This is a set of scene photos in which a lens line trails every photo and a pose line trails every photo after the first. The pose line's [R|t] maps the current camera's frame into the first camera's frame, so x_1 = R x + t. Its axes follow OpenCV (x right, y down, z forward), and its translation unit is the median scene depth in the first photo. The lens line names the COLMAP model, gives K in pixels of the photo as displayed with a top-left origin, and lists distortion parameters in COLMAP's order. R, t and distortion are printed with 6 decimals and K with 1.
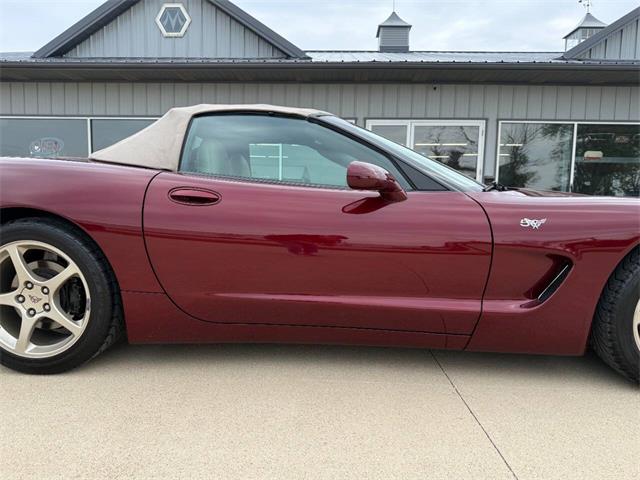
lens RADIAL K [[420.2, 0, 311.9], [0, 420.2, 245.8], [0, 0, 1]] dist [0.009484, -0.002857]
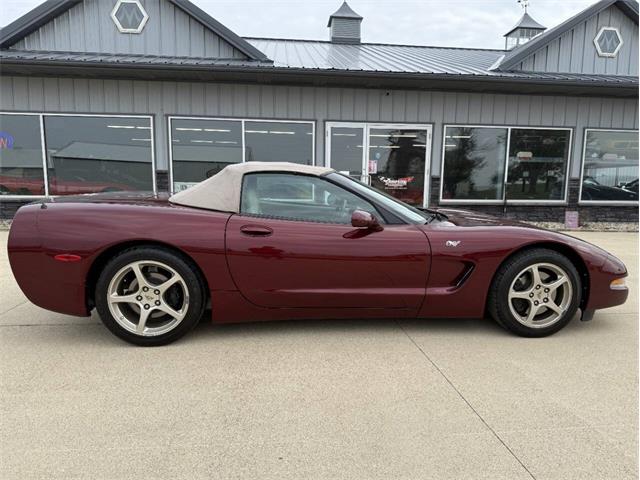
lens RADIAL K [[455.5, 0, 321.6], [0, 455.5, 251.5], [0, 0, 1]] dist [0.077513, -0.074723]
pose [[0.988986, -0.025296, 0.145832, -0.060185], [0.019554, 0.998981, 0.040674, -0.021694], [-0.146712, -0.037374, 0.988473, -0.163568]]
